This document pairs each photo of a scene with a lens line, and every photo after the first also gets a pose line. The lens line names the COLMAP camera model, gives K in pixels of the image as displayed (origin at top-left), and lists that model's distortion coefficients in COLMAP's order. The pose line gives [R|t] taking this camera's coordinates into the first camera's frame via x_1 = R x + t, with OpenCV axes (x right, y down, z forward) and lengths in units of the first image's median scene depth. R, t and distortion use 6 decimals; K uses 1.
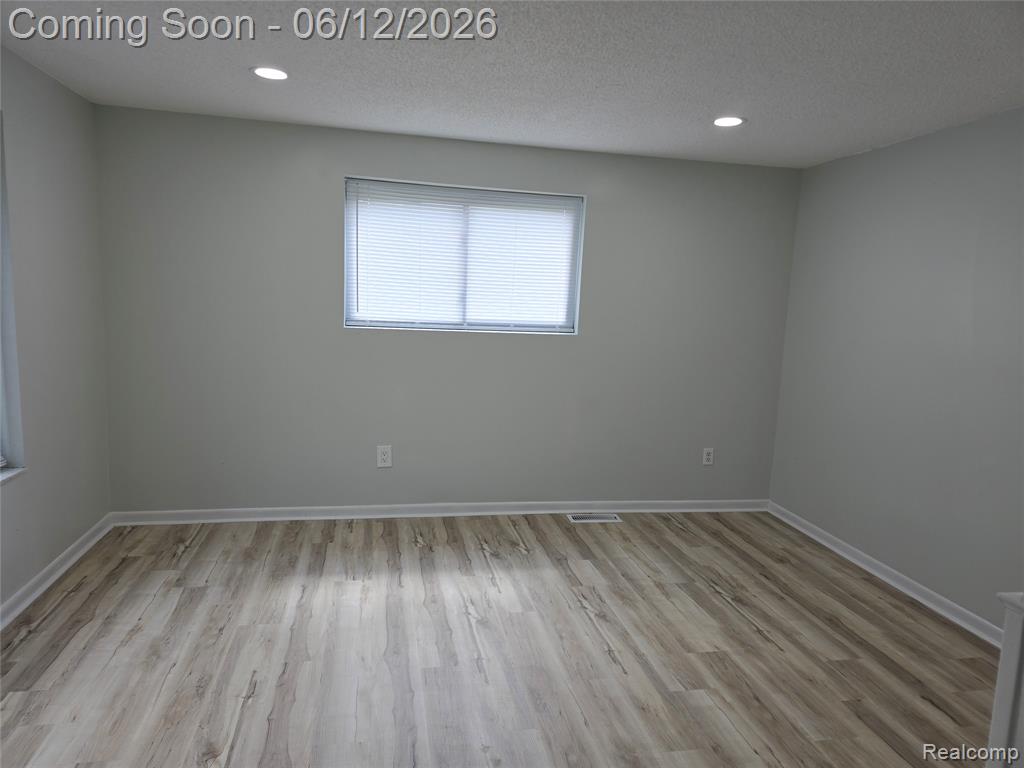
lens RADIAL K [[684.6, 0, 512.7], [0, 684.6, 383.8], [0, 0, 1]] dist [0.013319, -0.010900]
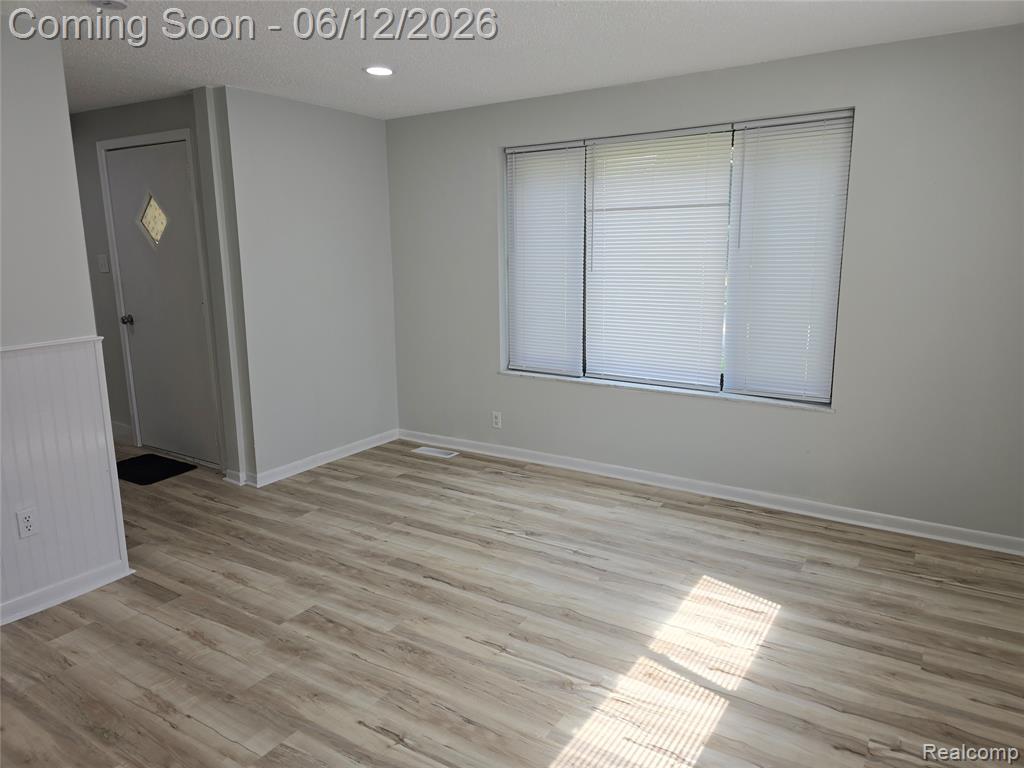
lens RADIAL K [[684.6, 0, 514.0], [0, 684.6, 383.4], [0, 0, 1]] dist [0.013319, -0.010900]
pose [[-0.703048, 0.110895, -0.702442, 0.518439], [-0.109876, 0.958966, 0.261363, -0.173700], [0.702603, 0.260933, -0.662015, 1.445858]]
